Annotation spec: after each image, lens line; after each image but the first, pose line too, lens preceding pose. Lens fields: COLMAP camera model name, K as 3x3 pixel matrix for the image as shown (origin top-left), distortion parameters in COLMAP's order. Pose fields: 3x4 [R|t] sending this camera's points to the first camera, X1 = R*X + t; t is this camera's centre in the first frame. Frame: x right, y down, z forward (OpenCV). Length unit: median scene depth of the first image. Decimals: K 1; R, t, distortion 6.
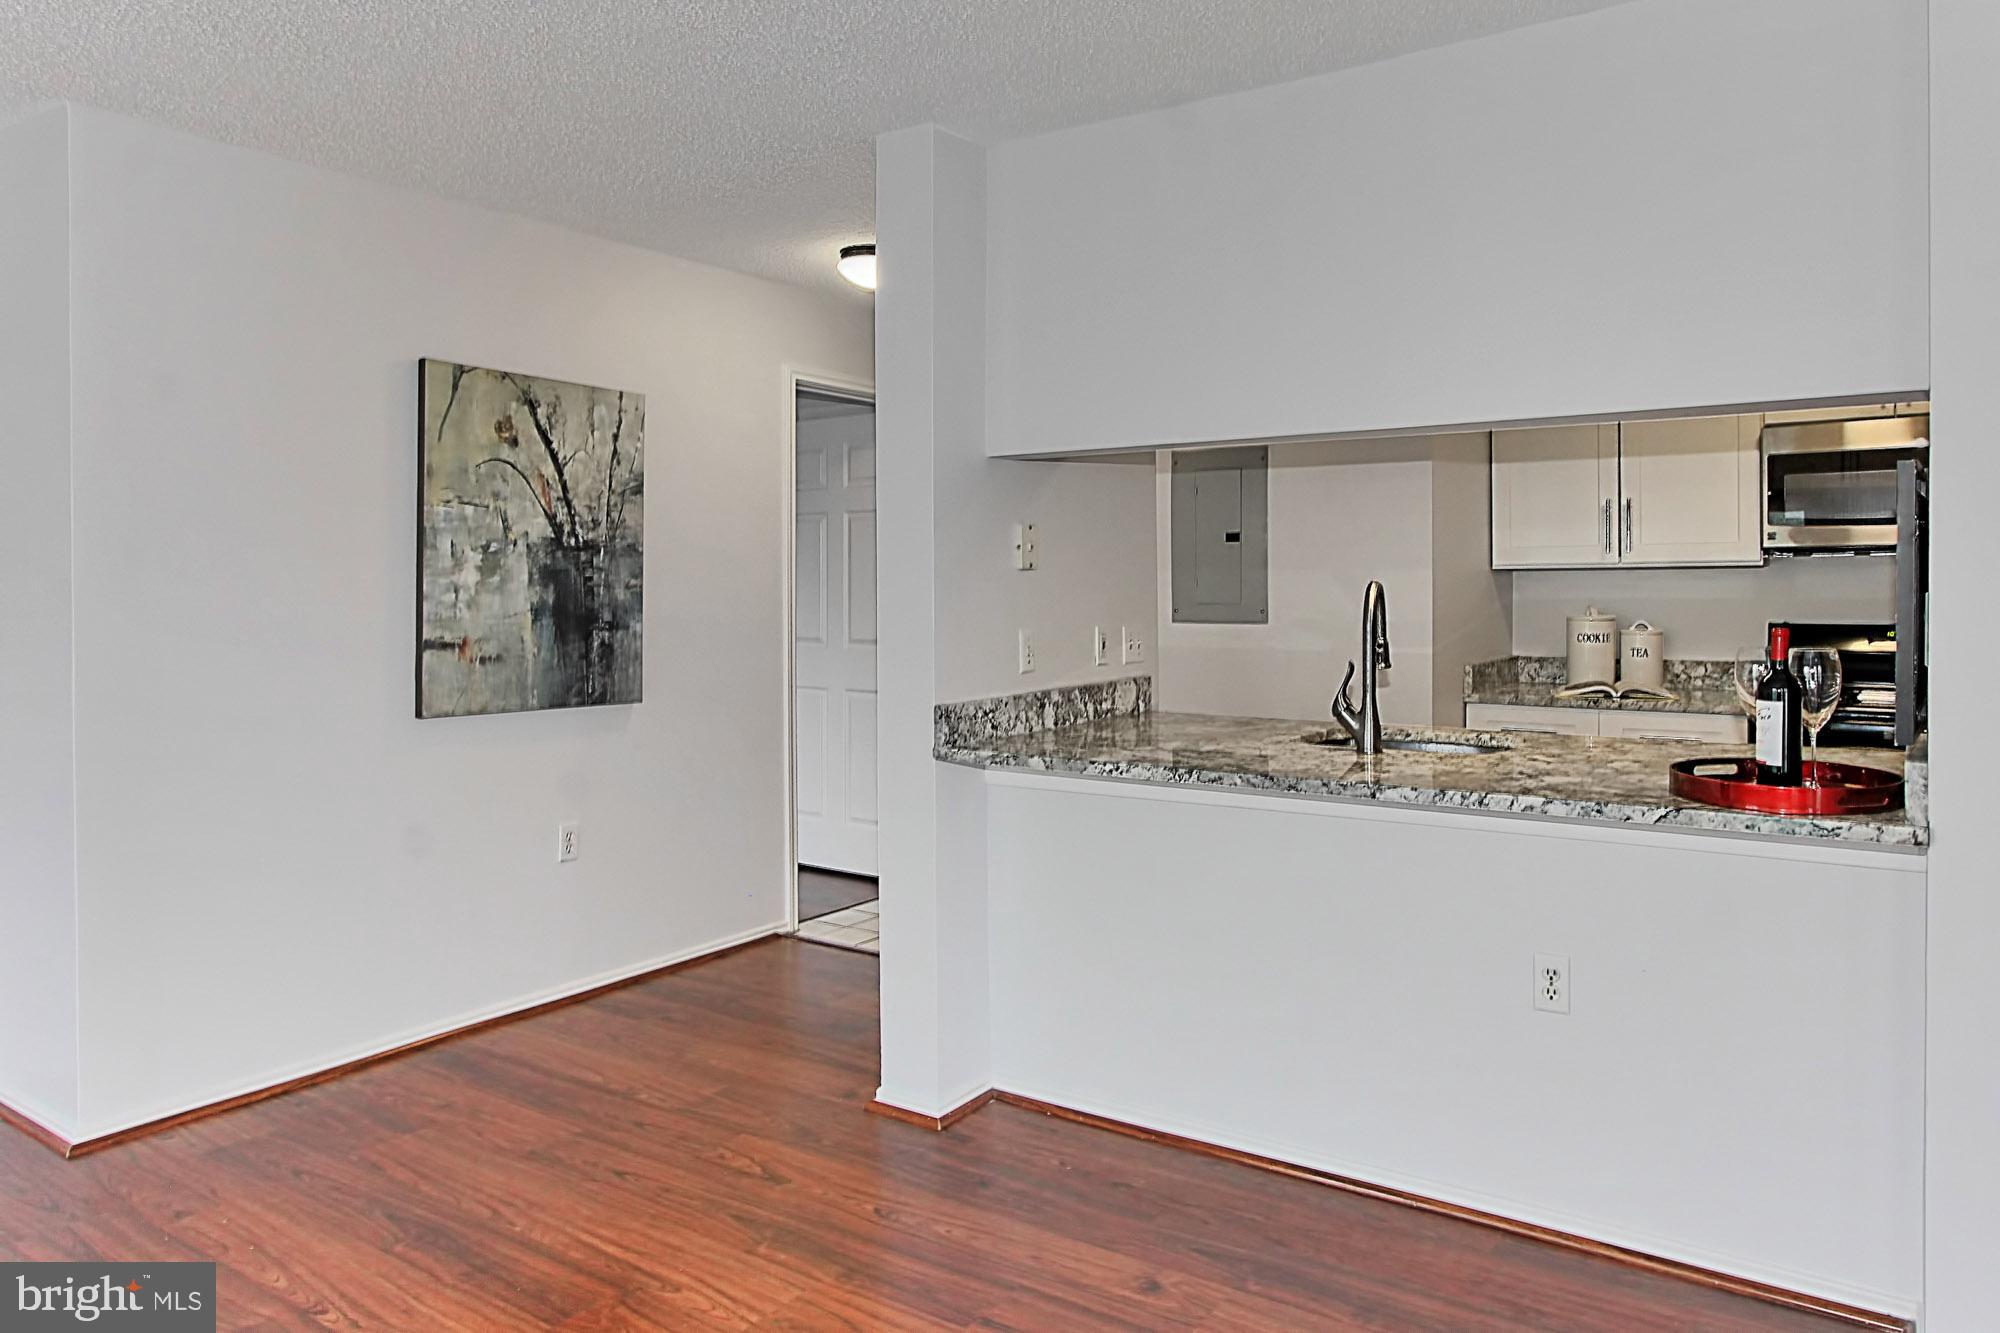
lens RADIAL K [[1300.7, 0, 1136.4], [0, 1300.7, 548.5], [0, 0, 1]] dist [0.028175, -0.008230]
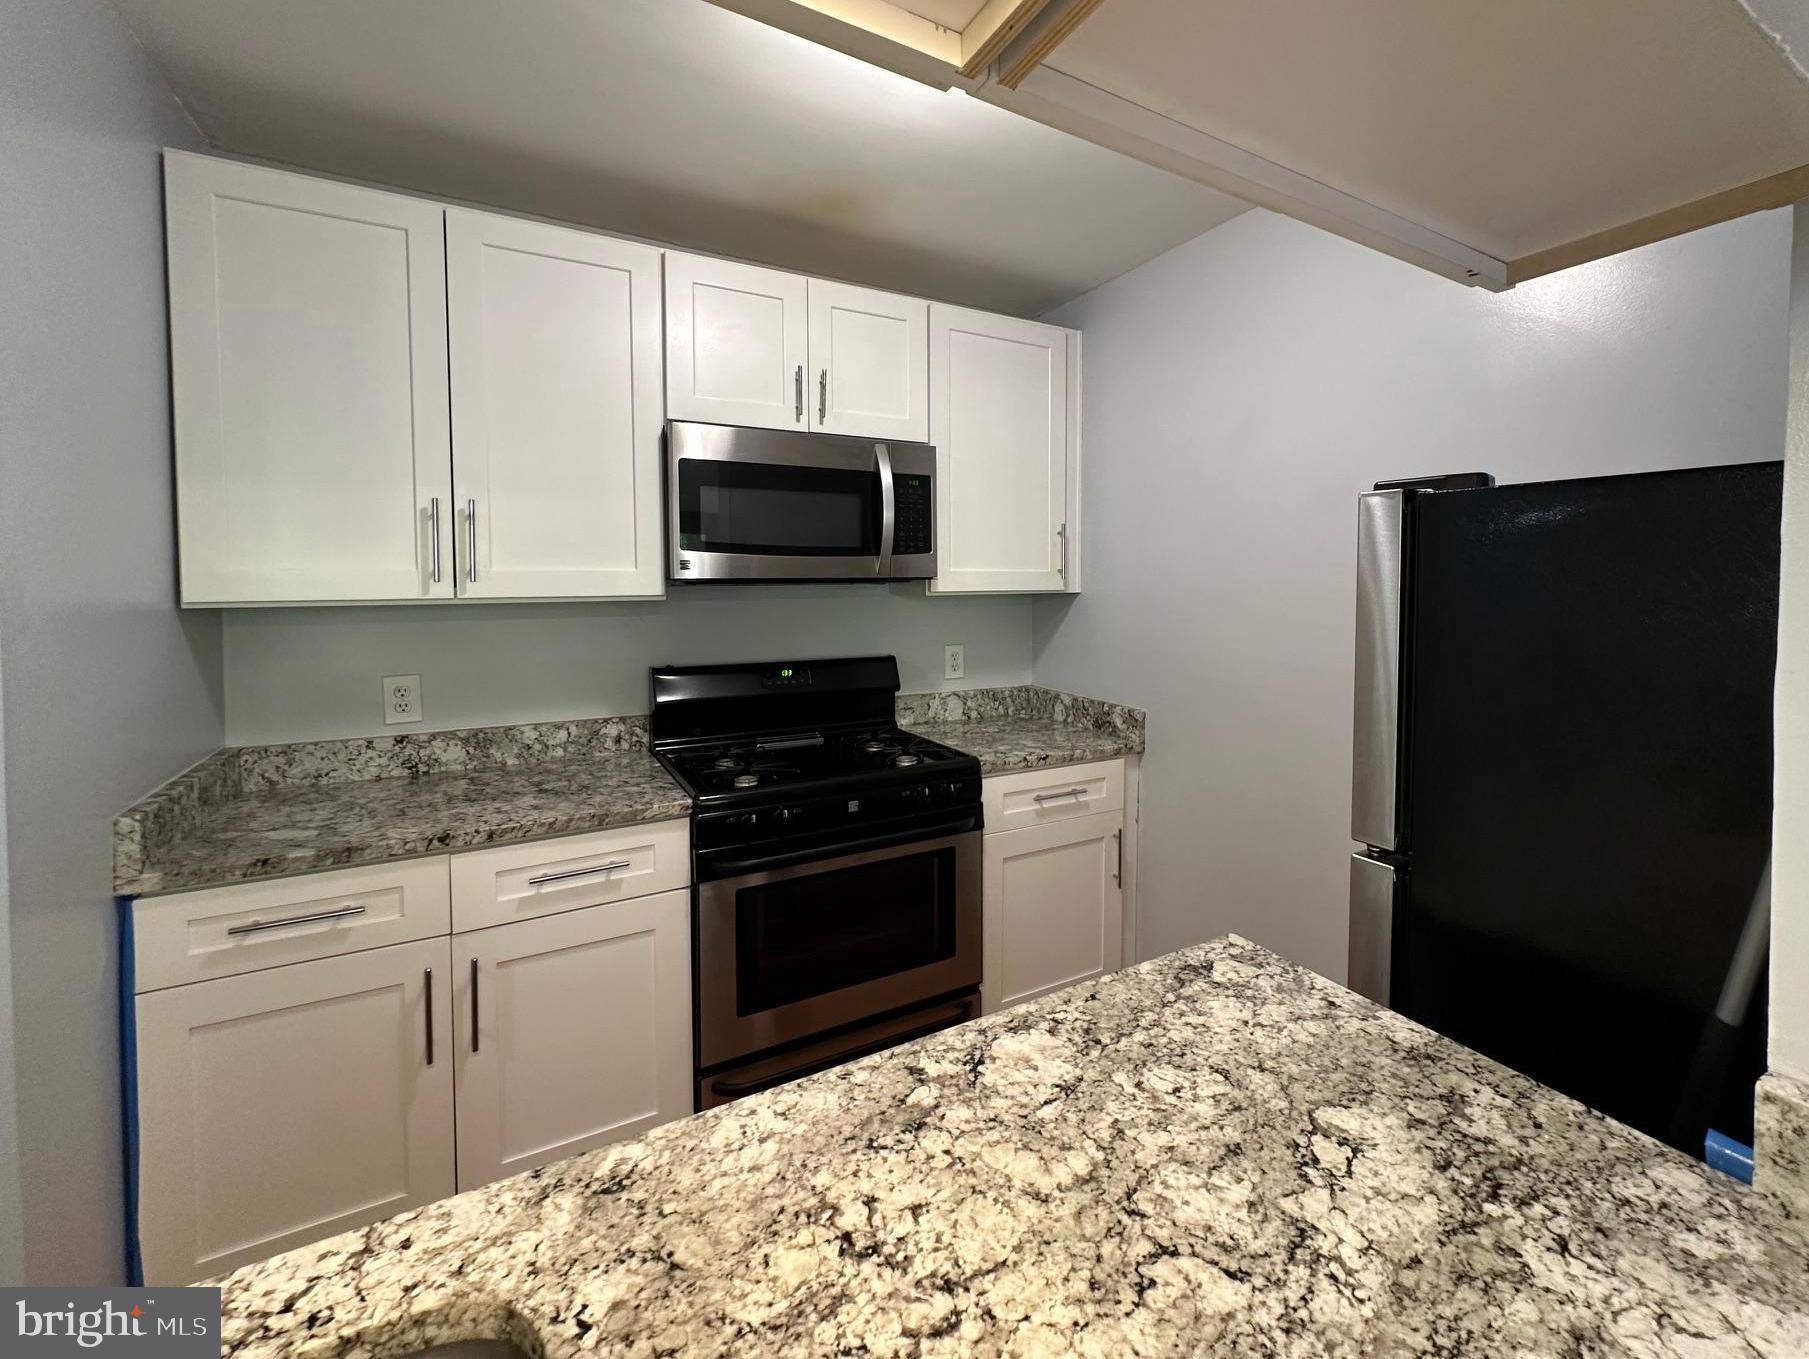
lens RADIAL K [[789.9, 0, 1001.0], [0, 789.9, 610.0], [0, 0, 1]] dist [0.000329, -0.000052]
pose [[0.449708, -0.030896, 0.892641, 0.137998], [-0.023862, 0.998629, 0.046586, -0.007667], [-0.892857, -0.042251, 0.448354, 0.568730]]
